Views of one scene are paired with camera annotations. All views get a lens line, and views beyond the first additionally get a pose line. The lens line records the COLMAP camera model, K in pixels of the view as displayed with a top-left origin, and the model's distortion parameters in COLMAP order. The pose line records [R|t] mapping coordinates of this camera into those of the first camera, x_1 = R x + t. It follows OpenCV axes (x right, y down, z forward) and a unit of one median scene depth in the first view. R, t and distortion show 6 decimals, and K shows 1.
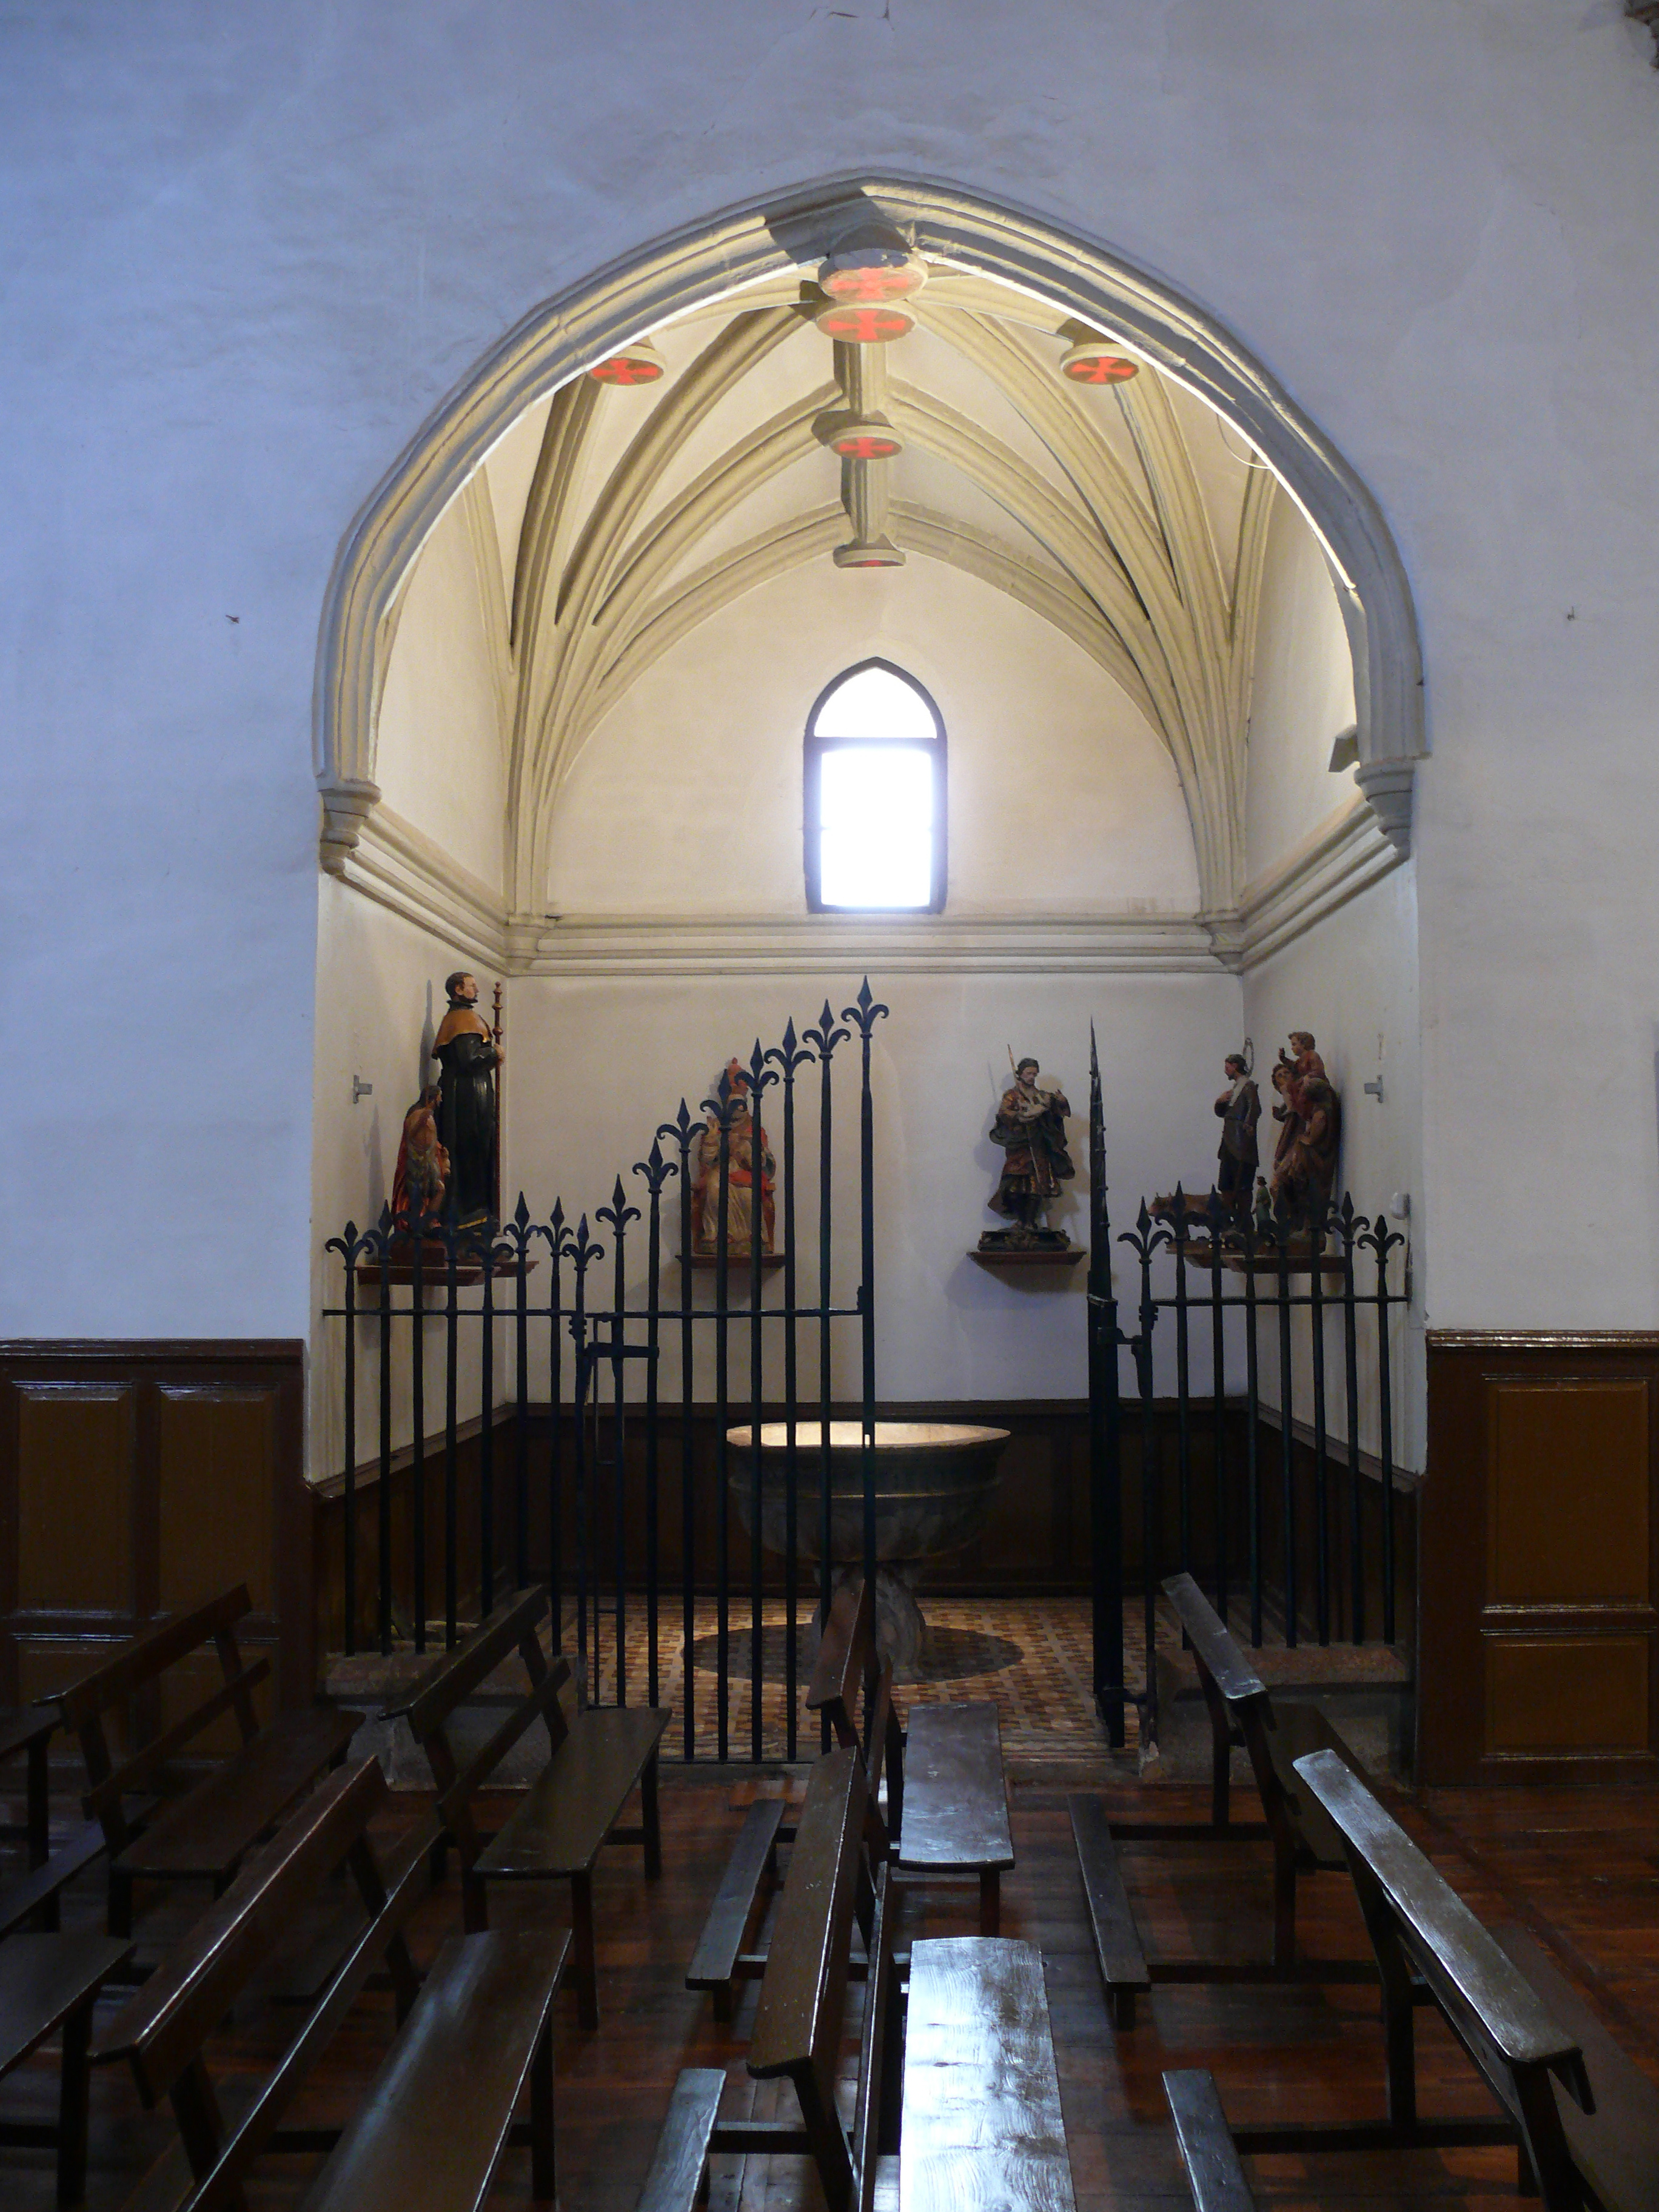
lens RADIAL K [[2255.0, 0, 872.9], [0, 2255.0, 1104.6], [0, 0, 1]] dist [-0.169476, 0.128533]
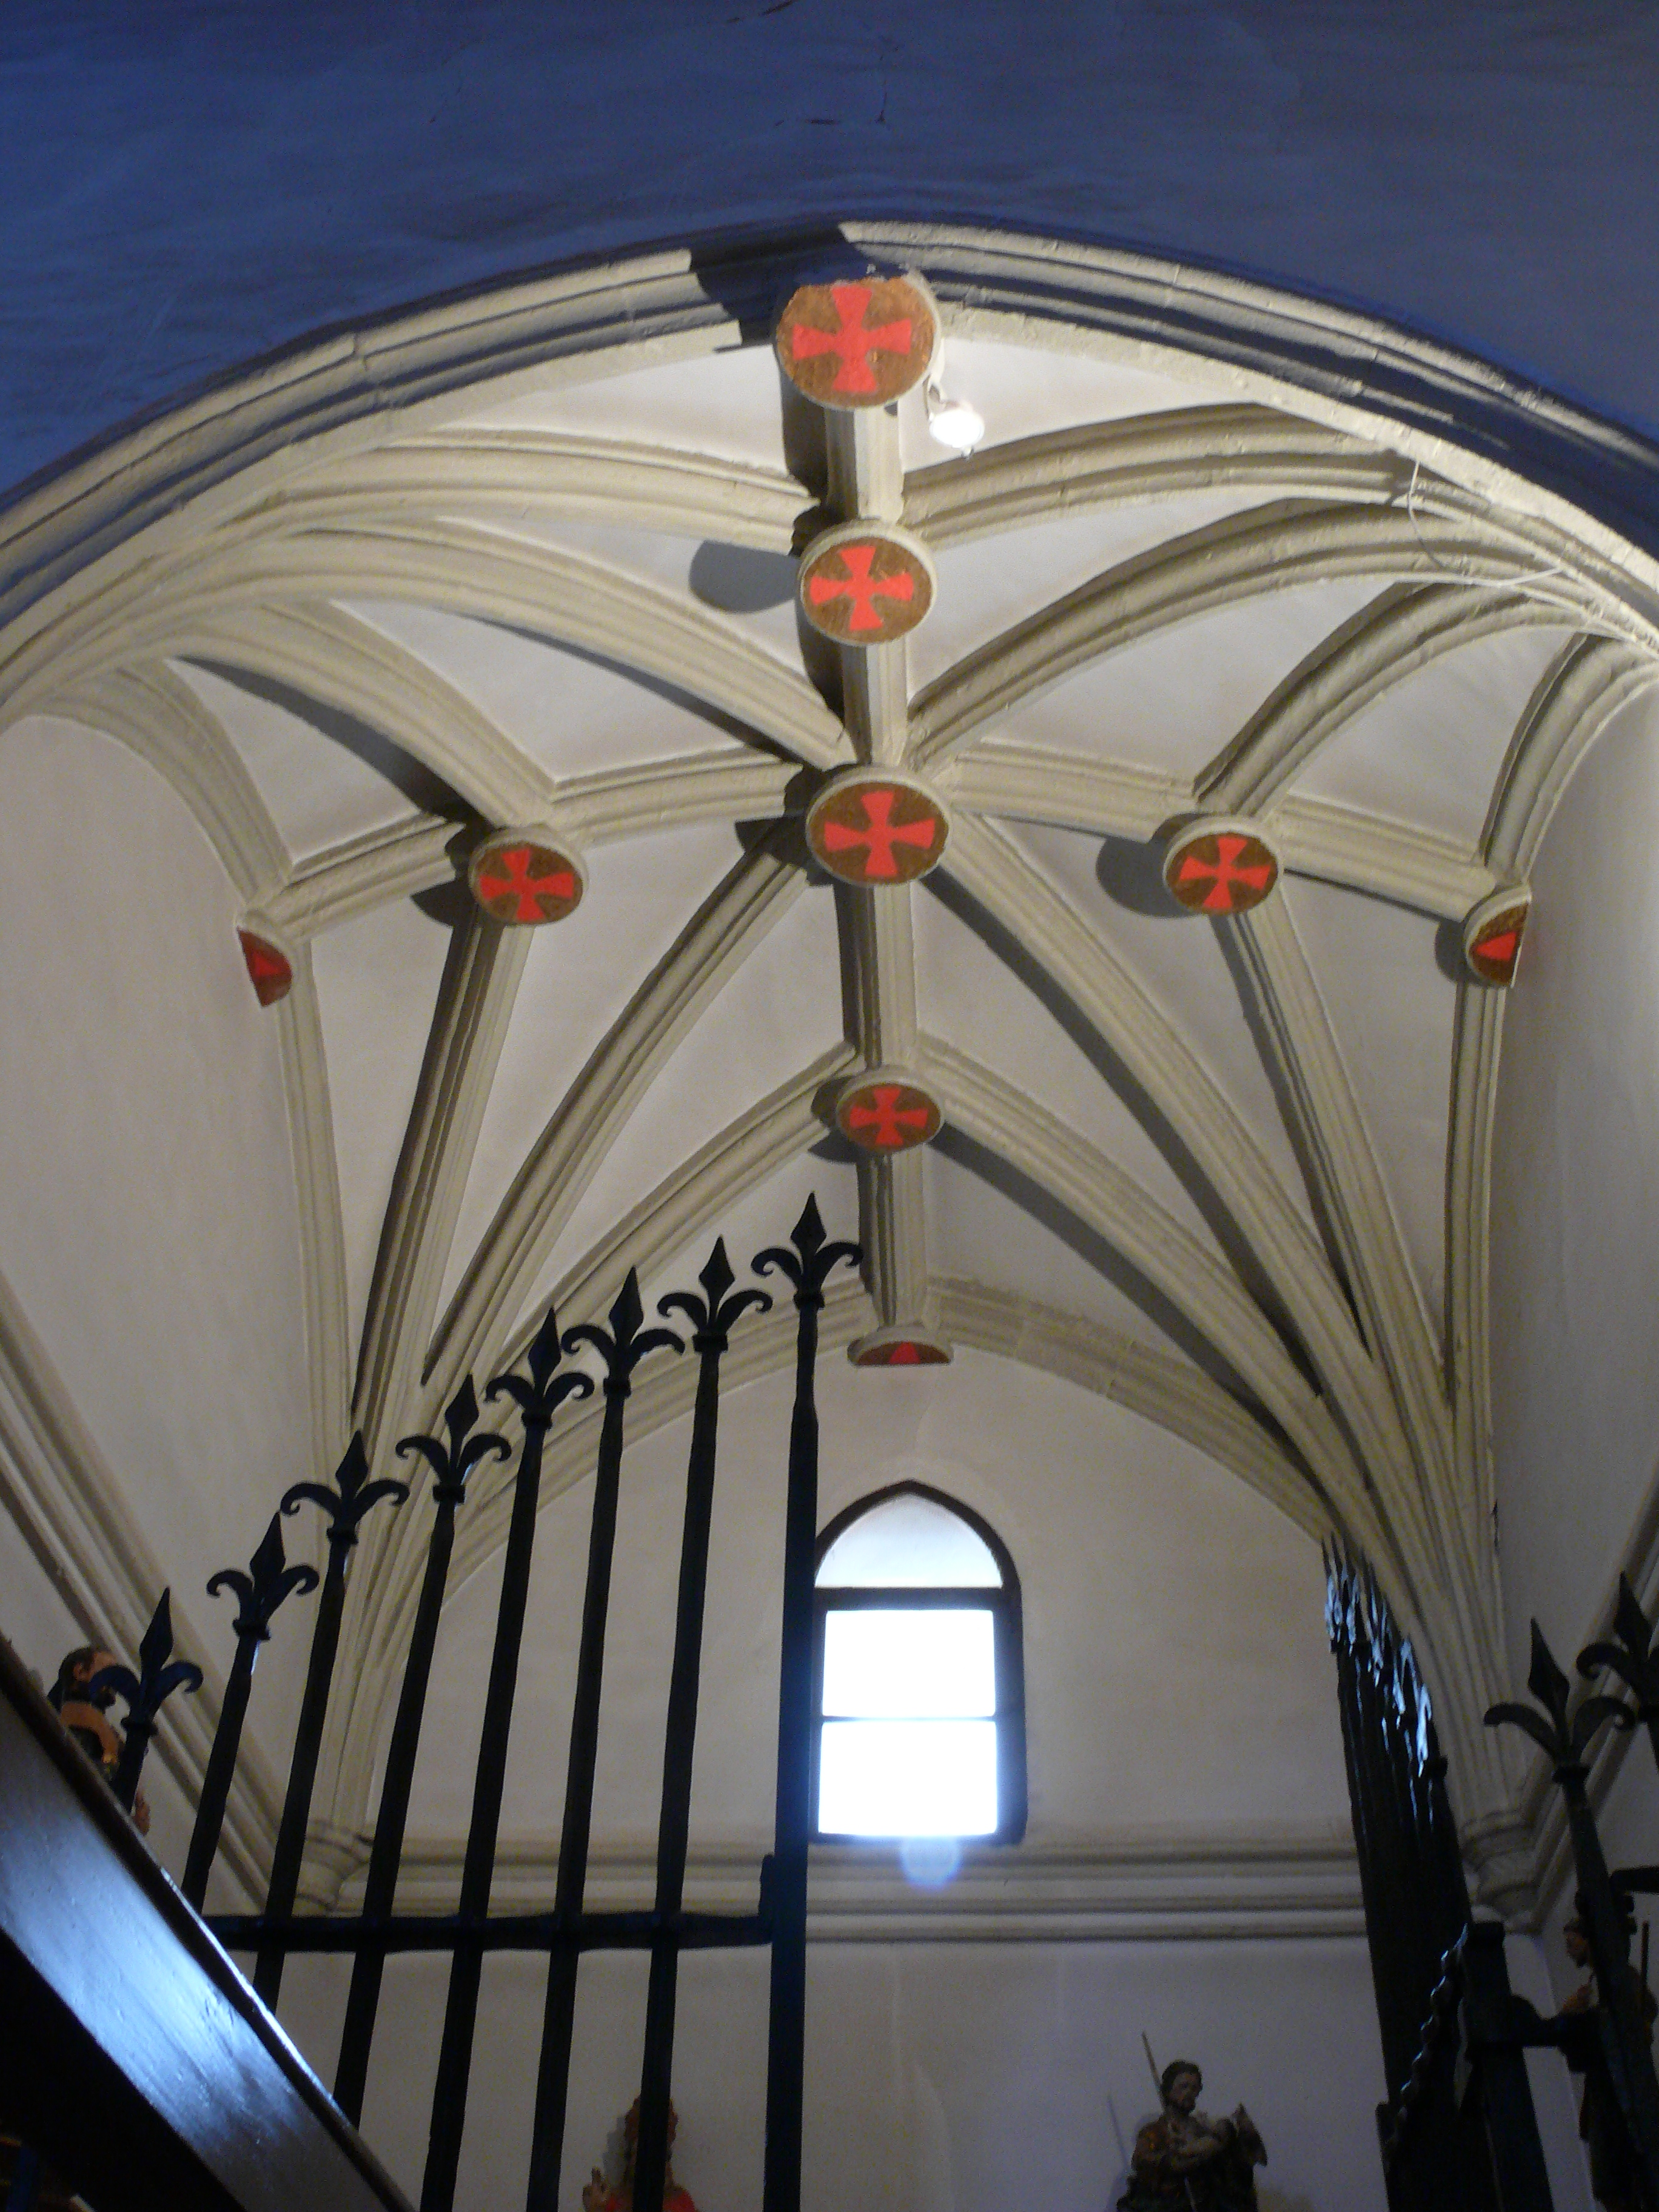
lens RADIAL K [[2255.0, 0, 872.9], [0, 2255.0, 1104.6], [0, 0, 1]] dist [-0.169476, 0.128533]
pose [[0.999248, -0.015344, -0.035609, 0.016753], [-0.010644, 0.774536, -0.632440, 0.141249], [0.037284, 0.632344, 0.773790, 0.446246]]
